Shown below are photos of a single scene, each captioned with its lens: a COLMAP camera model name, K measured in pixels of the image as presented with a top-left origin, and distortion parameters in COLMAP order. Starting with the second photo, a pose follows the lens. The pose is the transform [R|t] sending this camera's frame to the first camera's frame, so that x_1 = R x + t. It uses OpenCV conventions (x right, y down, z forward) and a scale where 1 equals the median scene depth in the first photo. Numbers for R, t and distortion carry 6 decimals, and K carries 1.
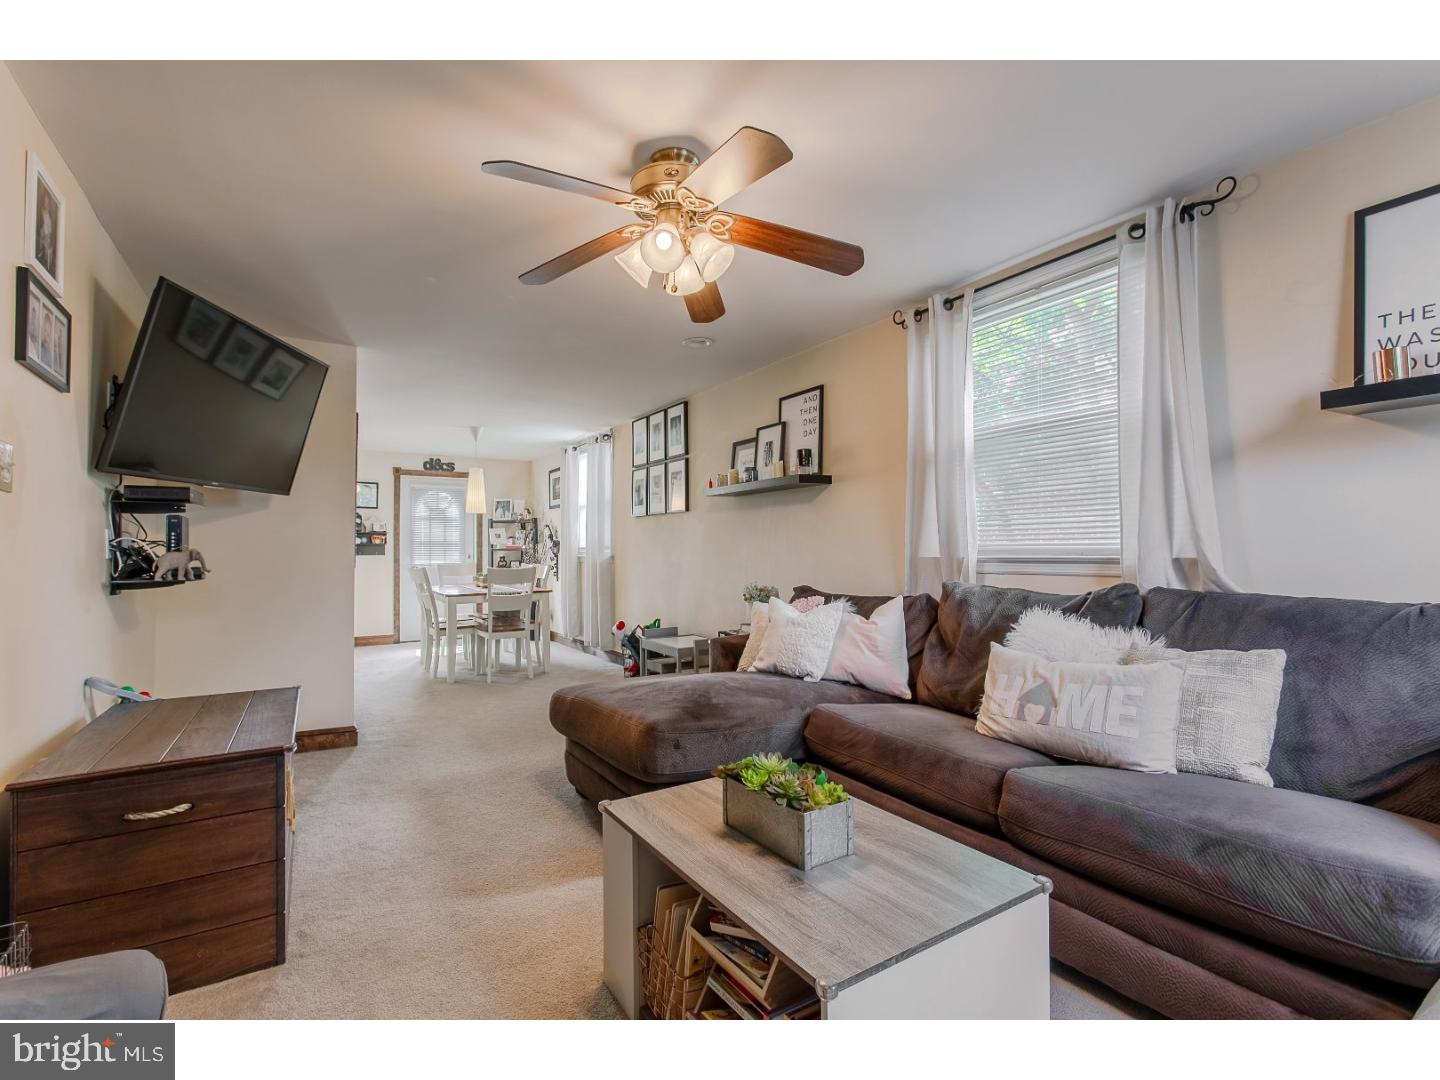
lens RADIAL K [[683.1, 0, 715.6], [0, 683.1, 539.6], [0, 0, 1]] dist [-0.003073, 0.001526]
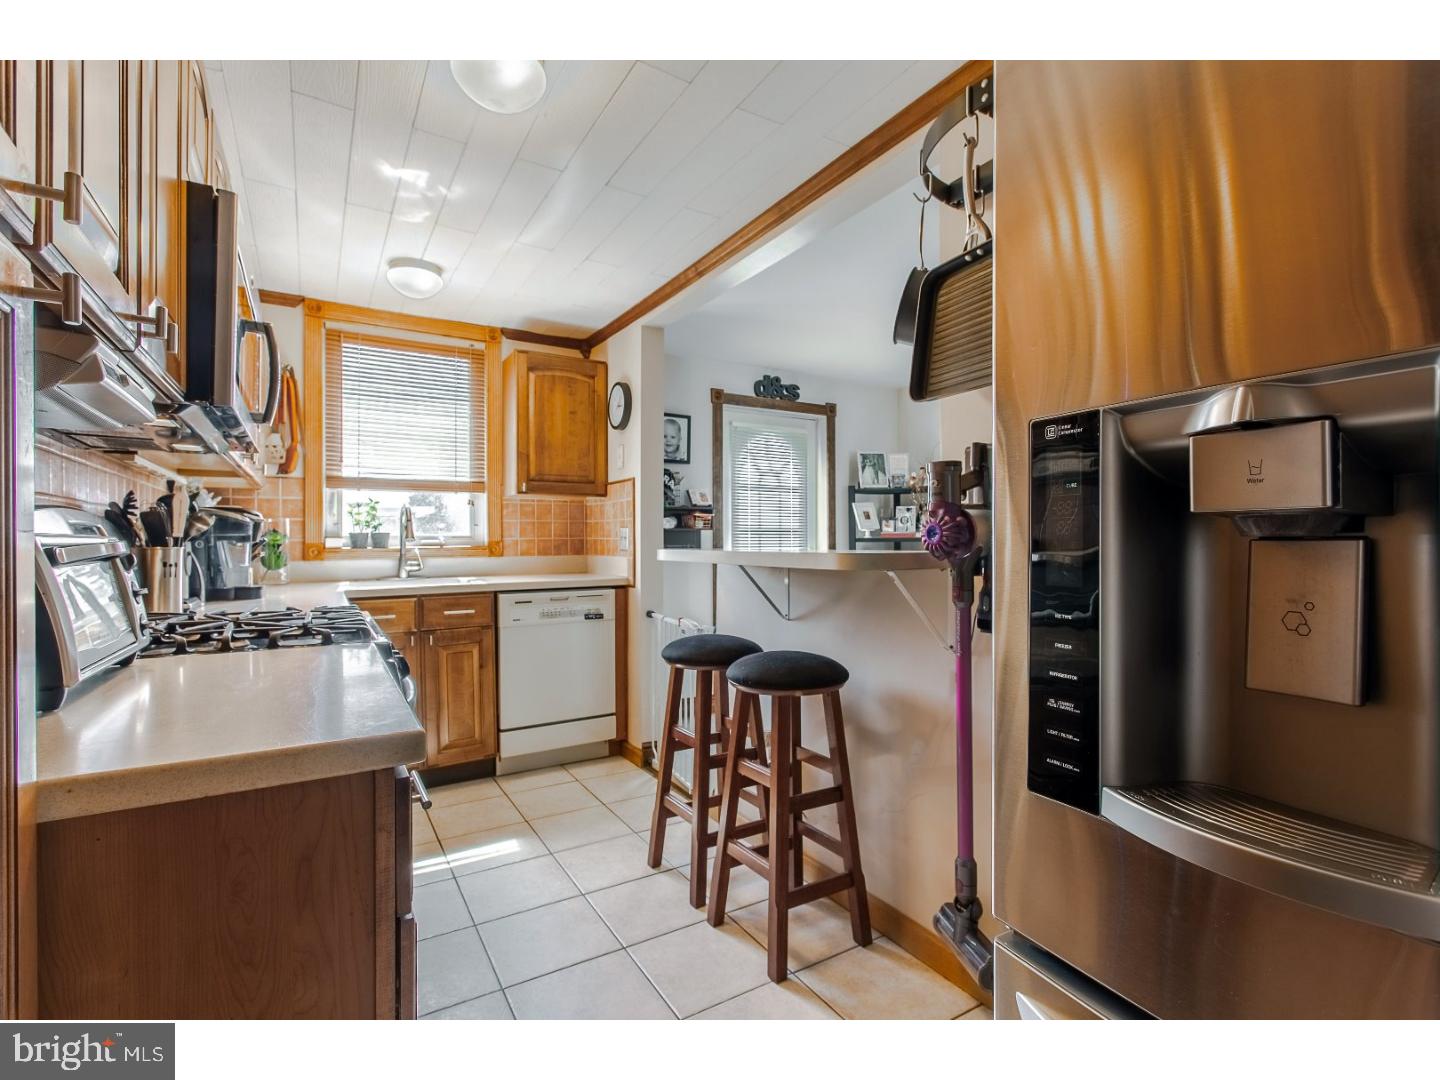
lens RADIAL K [[683.1, 0, 708.9], [0, 683.1, 541.1], [0, 0, 1]] dist [-0.003073, 0.001526]
pose [[0.999943, -0.000944, -0.010657, -0.456379], [0.001139, 0.999831, 0.018352, 0.005492], [0.010638, -0.018363, 0.999775, 0.438882]]
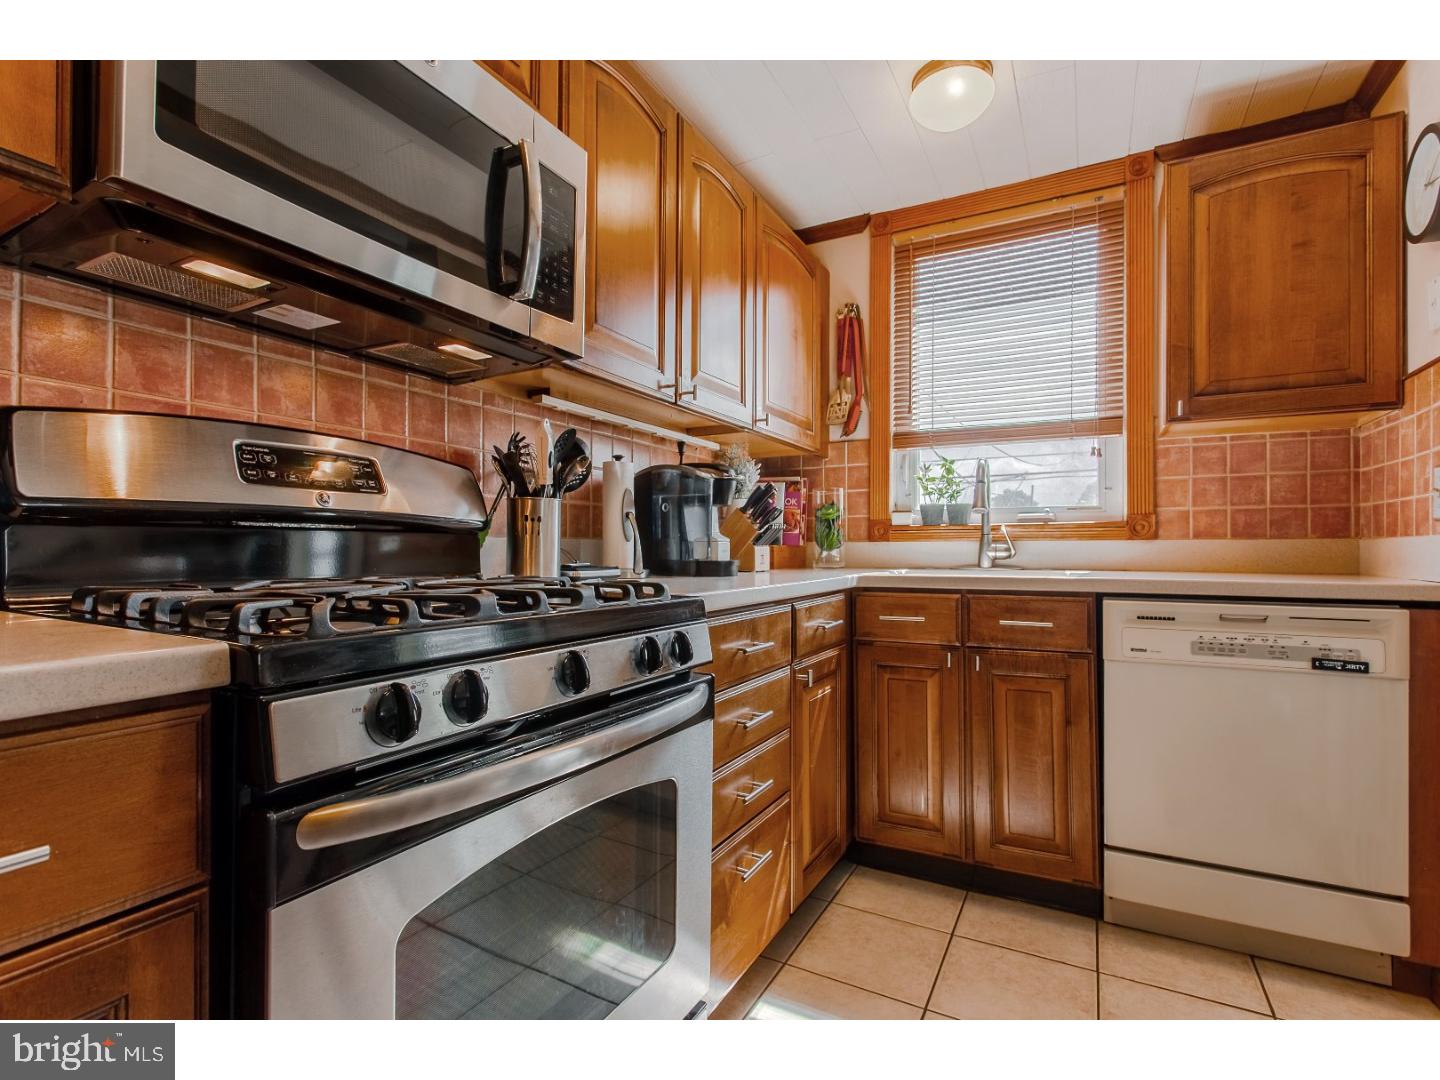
lens RADIAL K [[683.1, 0, 715.6], [0, 683.1, 545.0], [0, 0, 1]] dist [-0.003073, 0.001526]
pose [[0.501863, 0.001134, -0.864946, -0.455057], [0.008024, 0.999950, 0.005967, 0.023193], [0.864910, -0.009935, 0.501829, 0.610093]]
